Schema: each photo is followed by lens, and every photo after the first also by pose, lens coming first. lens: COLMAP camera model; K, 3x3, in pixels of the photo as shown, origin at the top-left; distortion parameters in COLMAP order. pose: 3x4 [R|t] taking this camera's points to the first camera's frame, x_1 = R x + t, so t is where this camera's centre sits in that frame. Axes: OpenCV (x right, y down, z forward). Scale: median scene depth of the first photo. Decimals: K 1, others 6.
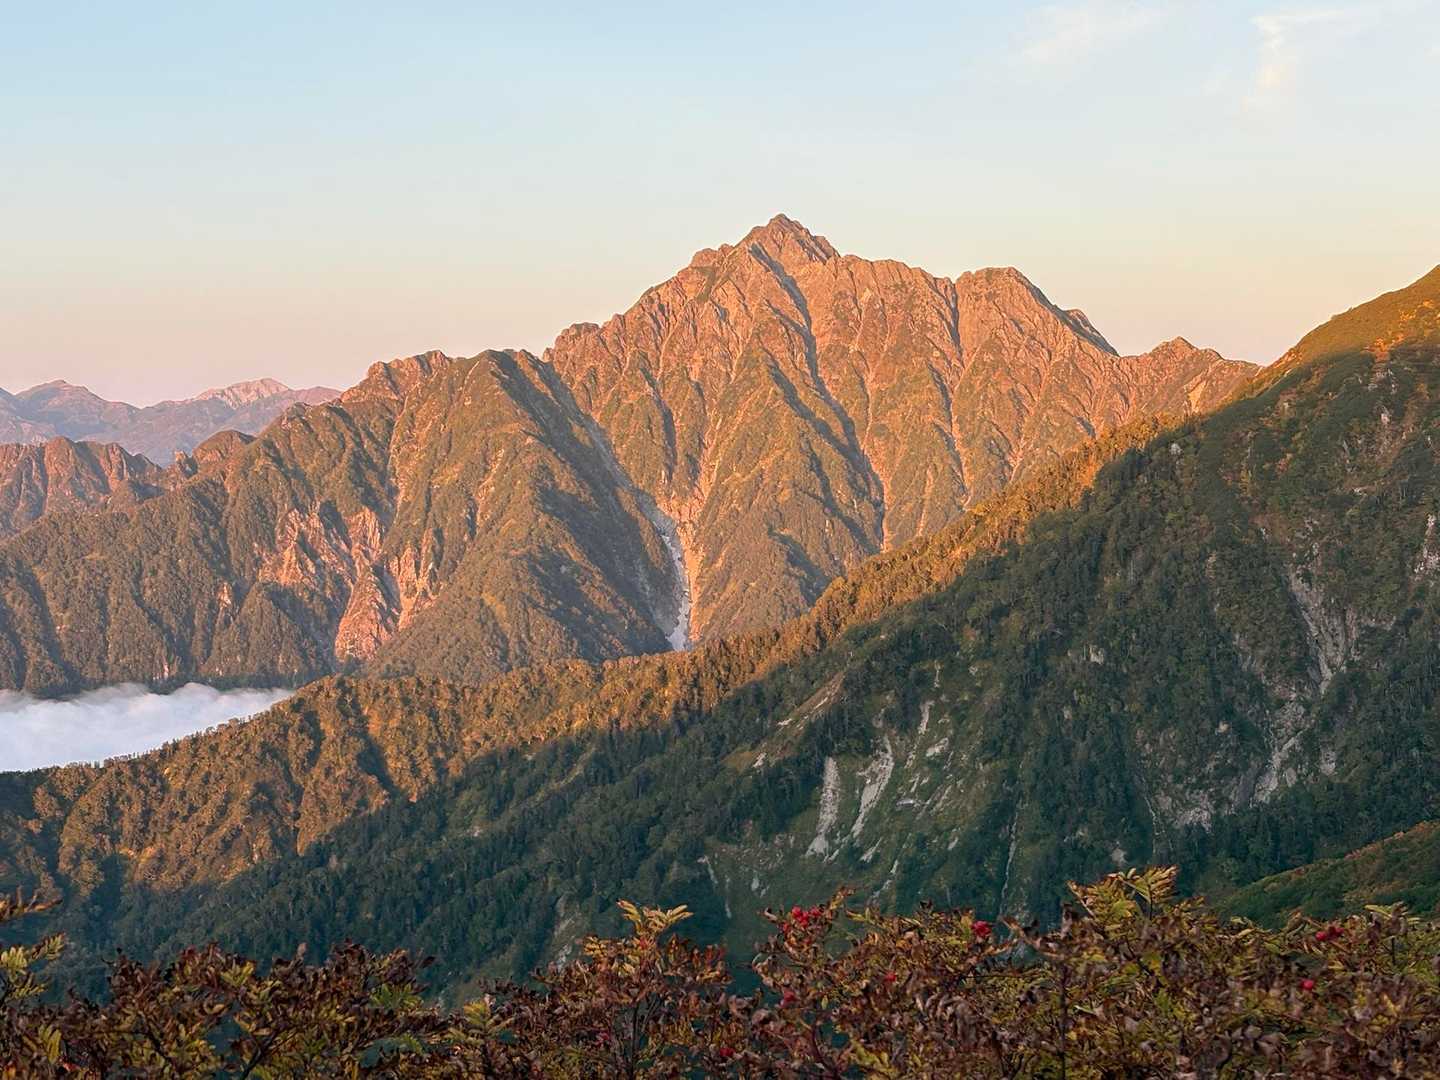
lens RADIAL K [[3779.5, 0, 718.8], [0, 3779.5, 541.3], [0, 0, 1]] dist [0.558485, 0.000000]
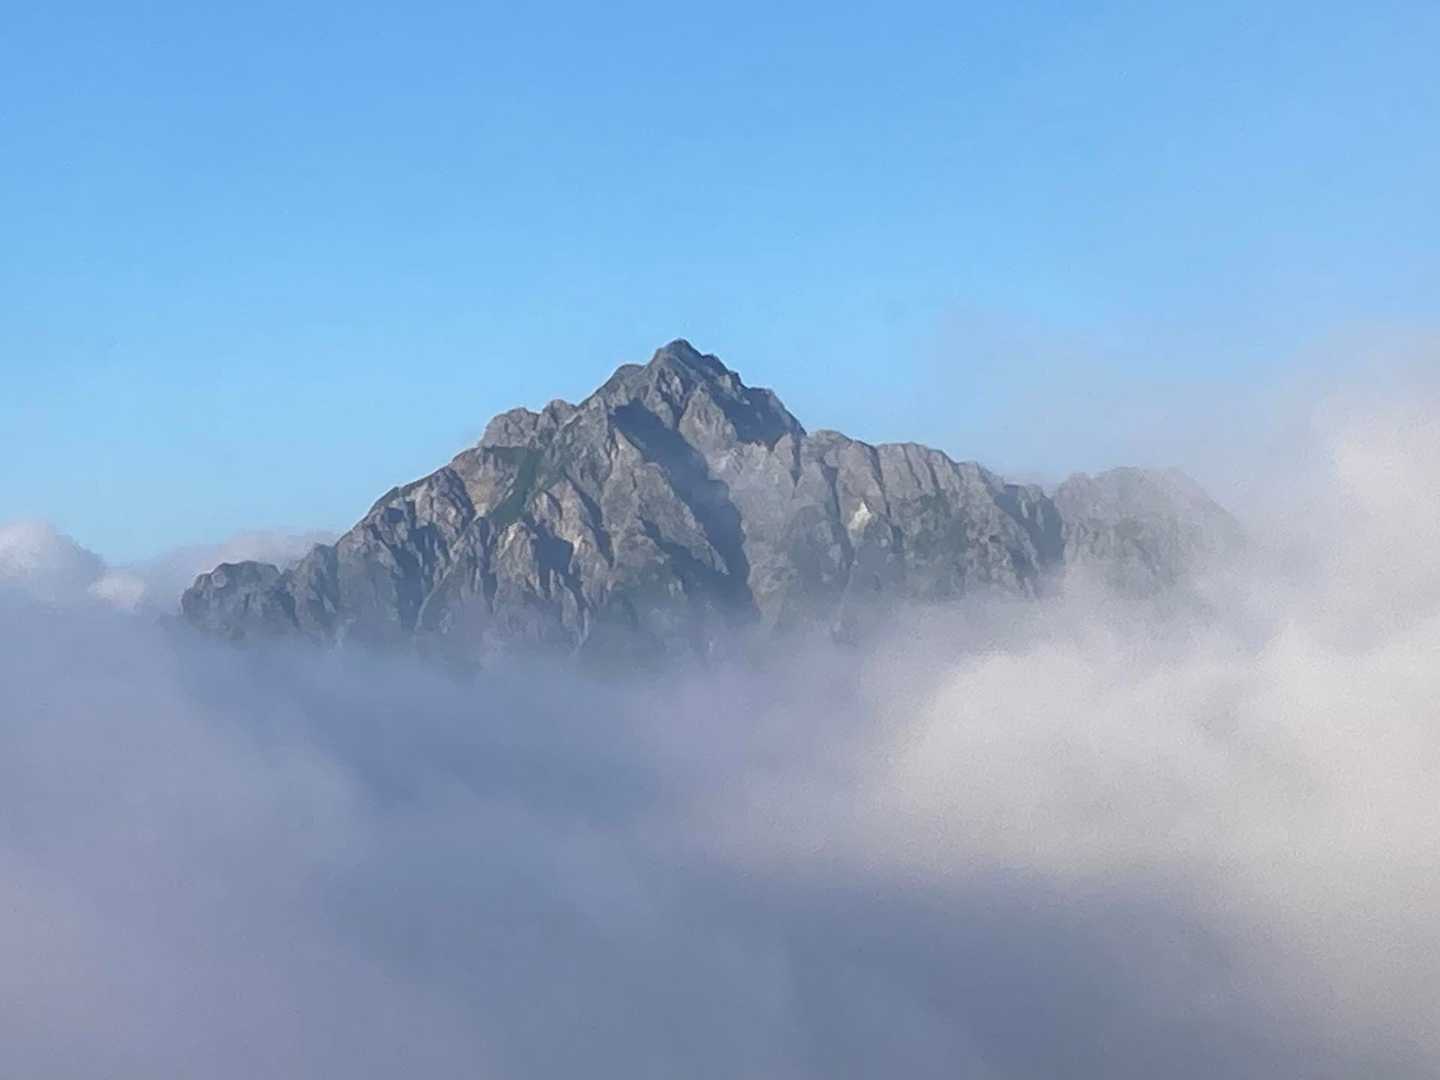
lens RADIAL K [[3779.5, 0, 720.8], [0, 3779.5, 539.9], [0, 0, 1]] dist [0.558485, 0.000000]
pose [[0.999364, 0.025464, -0.024964, 0.033705], [-0.026929, 0.997822, -0.060214, -0.034042], [0.023377, 0.060848, 0.997873, 0.540555]]
